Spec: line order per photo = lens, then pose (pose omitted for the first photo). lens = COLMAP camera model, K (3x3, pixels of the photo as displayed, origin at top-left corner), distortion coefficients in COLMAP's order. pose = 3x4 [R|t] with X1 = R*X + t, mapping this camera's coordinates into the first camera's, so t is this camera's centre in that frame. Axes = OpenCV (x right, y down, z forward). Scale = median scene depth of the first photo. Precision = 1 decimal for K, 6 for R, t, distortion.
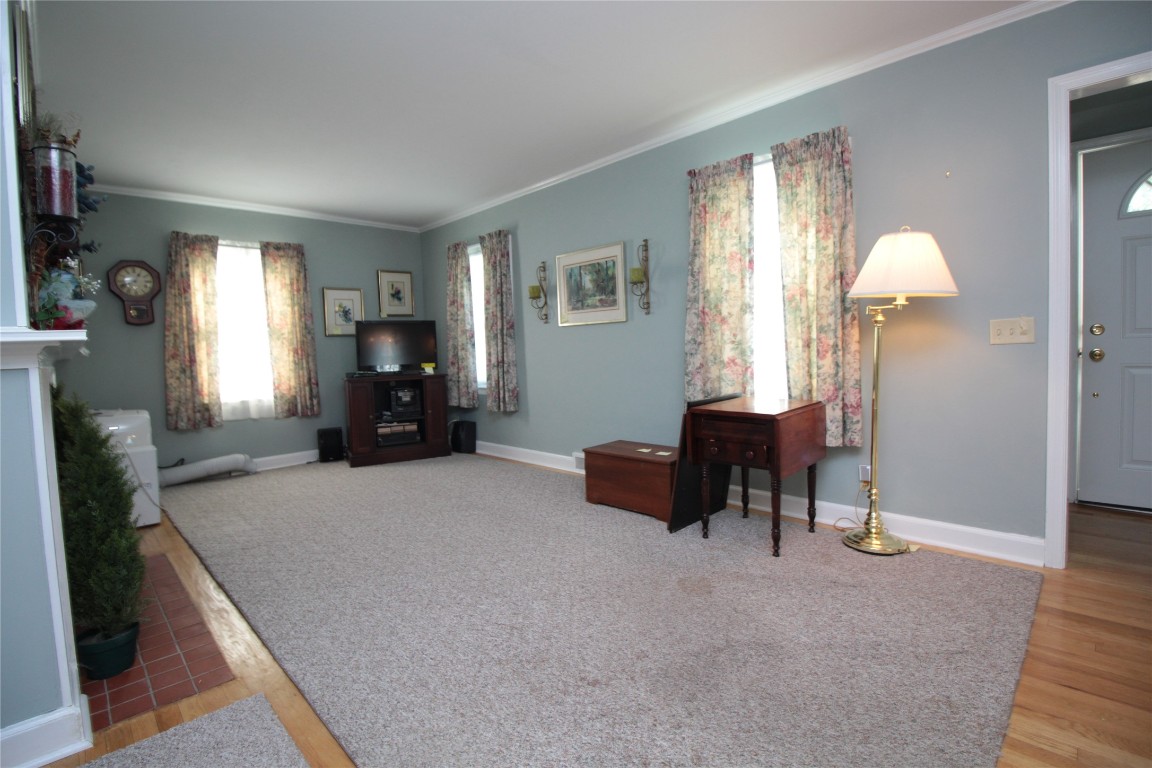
lens RADIAL K [[530.6, 0, 583.0], [0, 530.6, 378.9], [0, 0, 1]] dist [-0.008137, -0.008289]
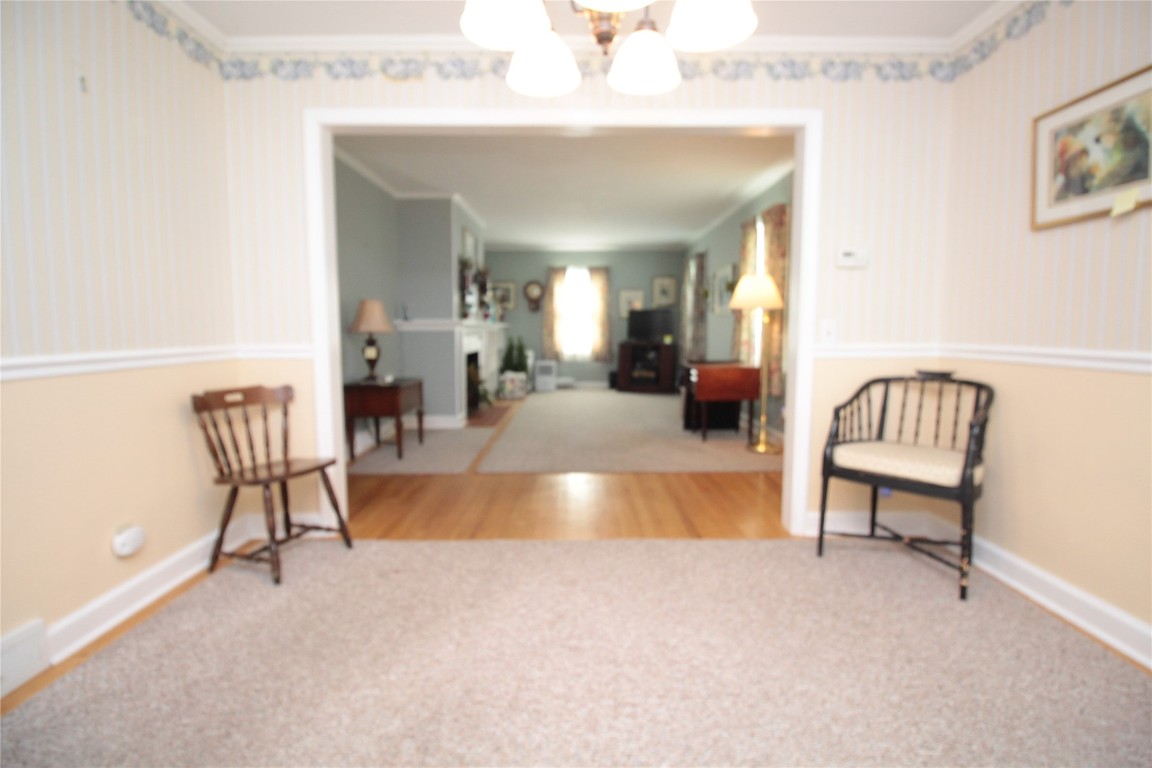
lens RADIAL K [[530.6, 0, 581.4], [0, 530.6, 380.9], [0, 0, 1]] dist [-0.008137, -0.008289]
pose [[0.713593, 0.102818, -0.692975, 0.707545], [-0.065917, 0.994637, 0.079697, -0.005821], [0.697453, -0.011192, 0.716543, -0.357999]]
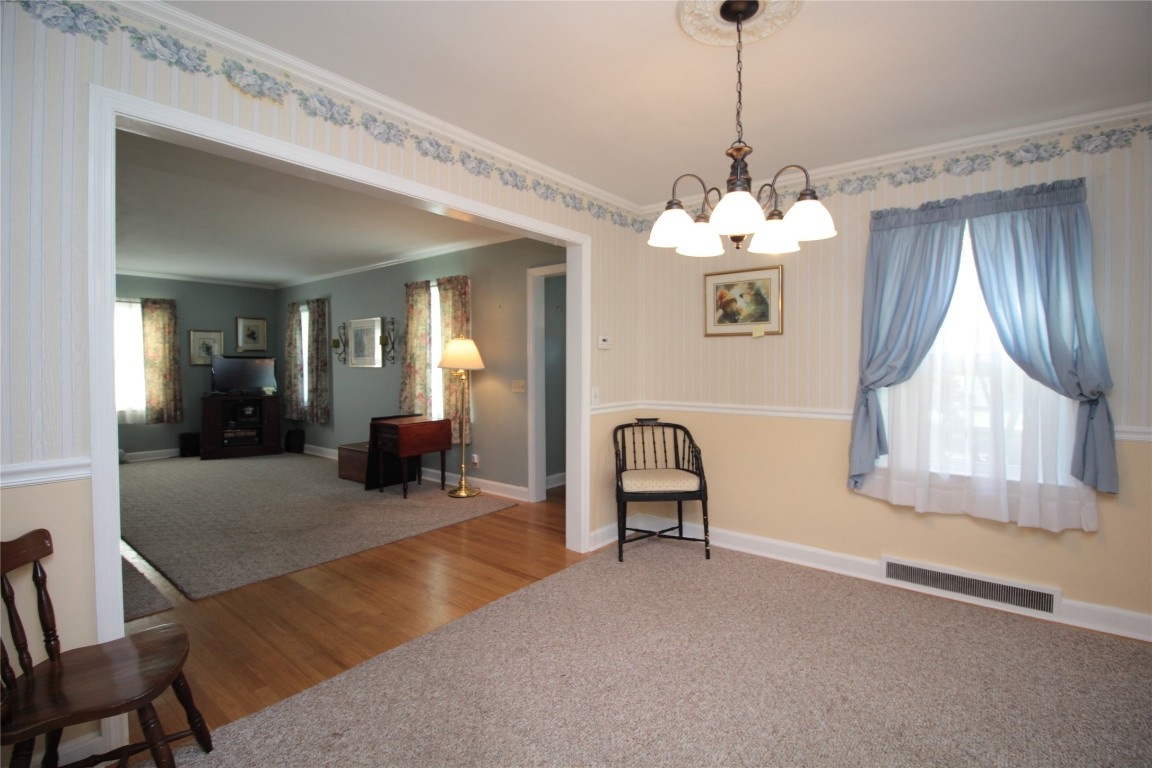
lens RADIAL K [[530.6, 0, 585.7], [0, 530.6, 377.3], [0, 0, 1]] dist [-0.008137, -0.008289]
pose [[0.991833, 0.031756, 0.123525, 0.396935], [-0.026984, 0.998831, -0.040112, -0.024657], [-0.124654, 0.036451, 0.991530, -0.526428]]
